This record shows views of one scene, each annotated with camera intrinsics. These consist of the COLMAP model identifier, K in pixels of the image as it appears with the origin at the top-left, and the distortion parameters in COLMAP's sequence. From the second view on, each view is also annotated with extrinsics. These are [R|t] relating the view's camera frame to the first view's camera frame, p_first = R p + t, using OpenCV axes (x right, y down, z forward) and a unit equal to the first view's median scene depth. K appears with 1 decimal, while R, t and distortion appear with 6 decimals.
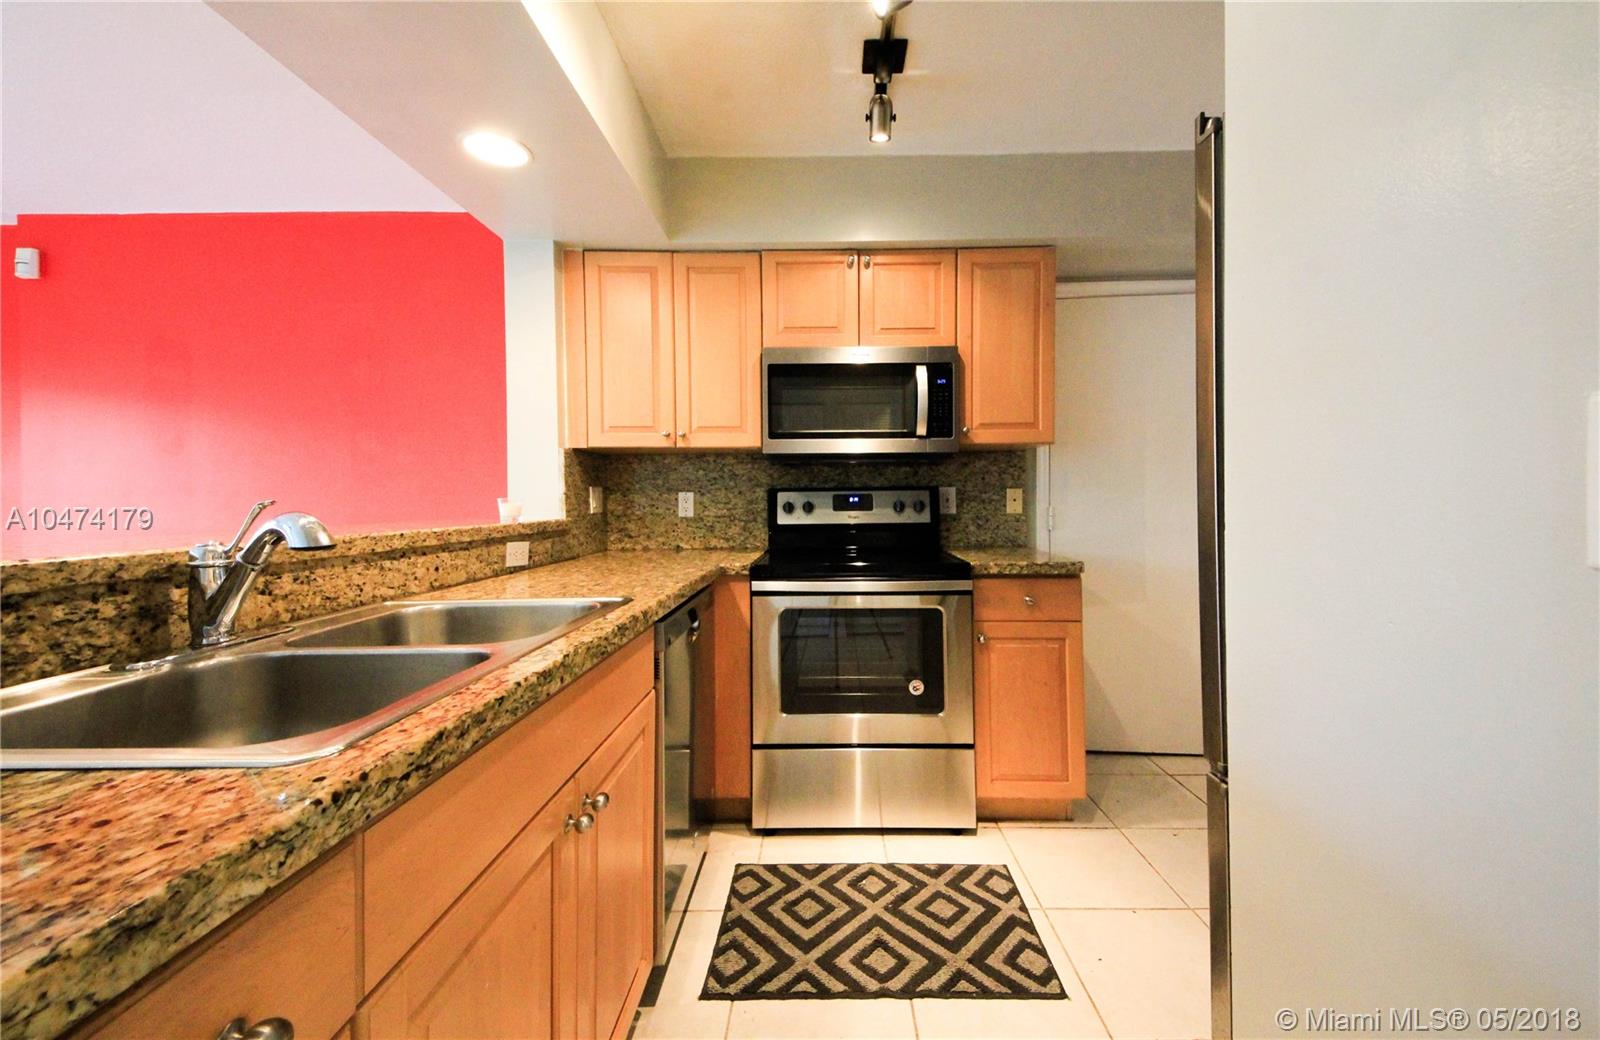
lens RADIAL K [[607.0, 0, 838.2], [0, 607.0, 497.9], [0, 0, 1]] dist [0.072451, -0.024684]
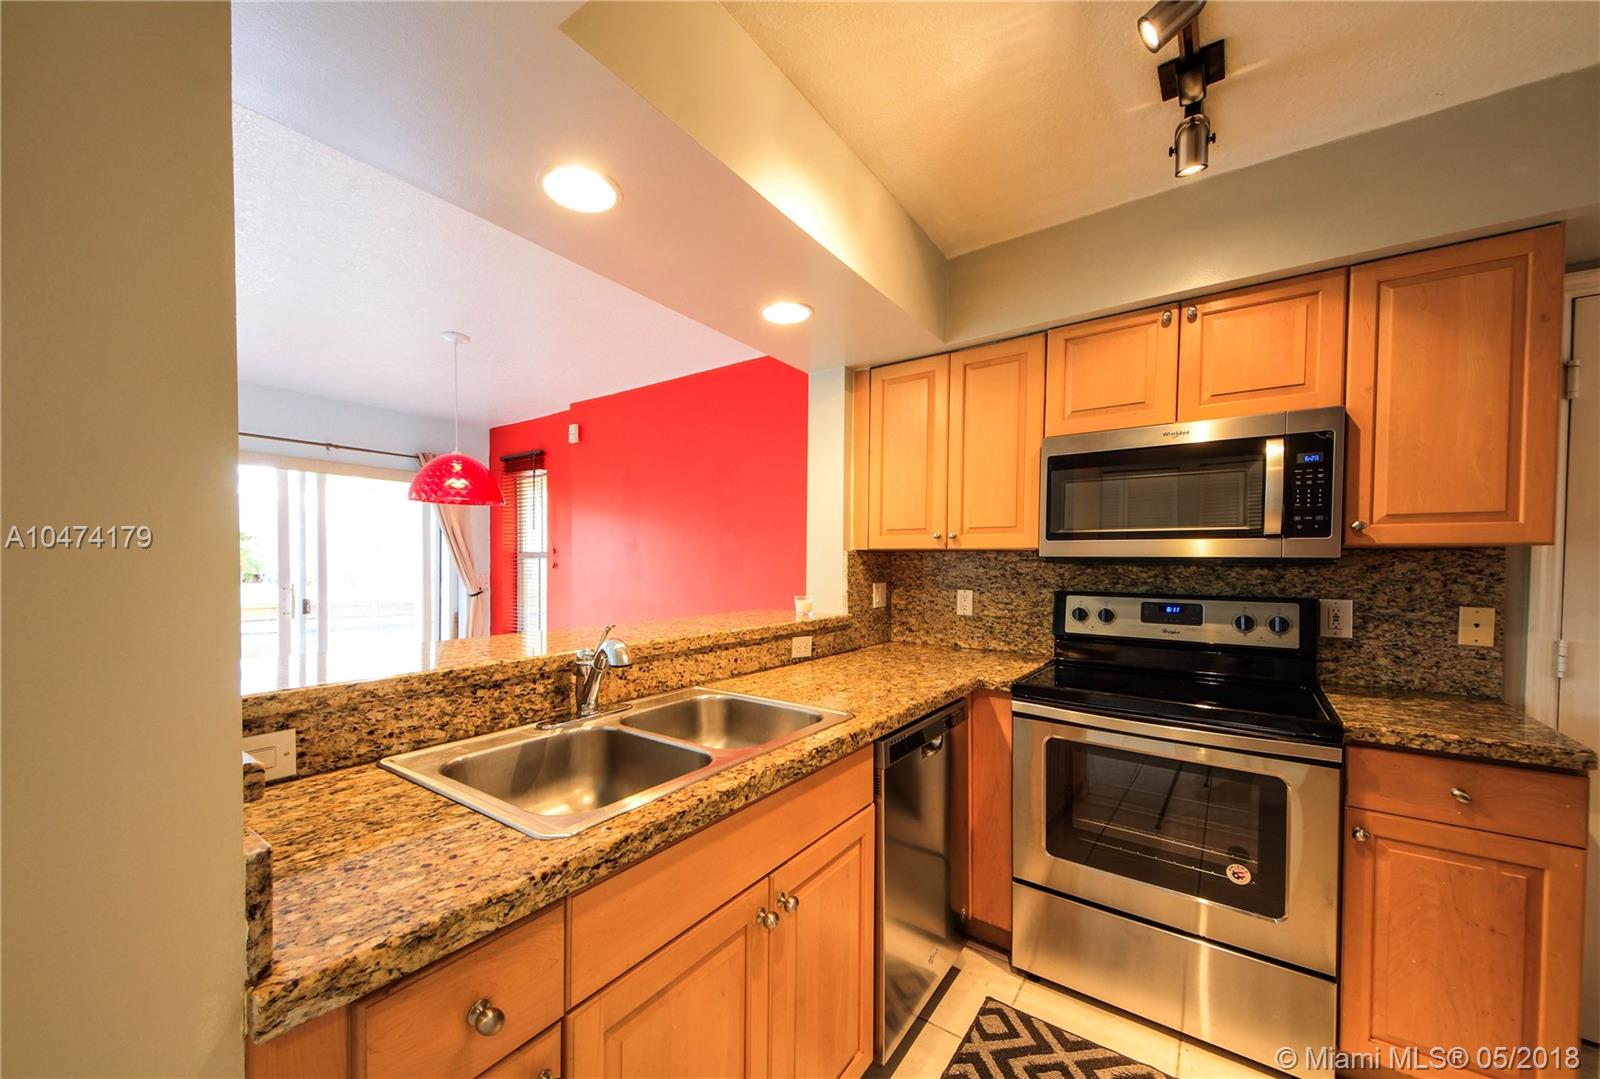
lens RADIAL K [[647.0, 0, 826.6], [0, 647.0, 544.4], [0, 0, 1]] dist [0.088278, -0.051296]
pose [[0.800402, 0.029668, -0.598729, 0.243919], [-0.015920, 0.999474, 0.028243, -0.135808], [0.599252, -0.013074, 0.800454, 0.042127]]
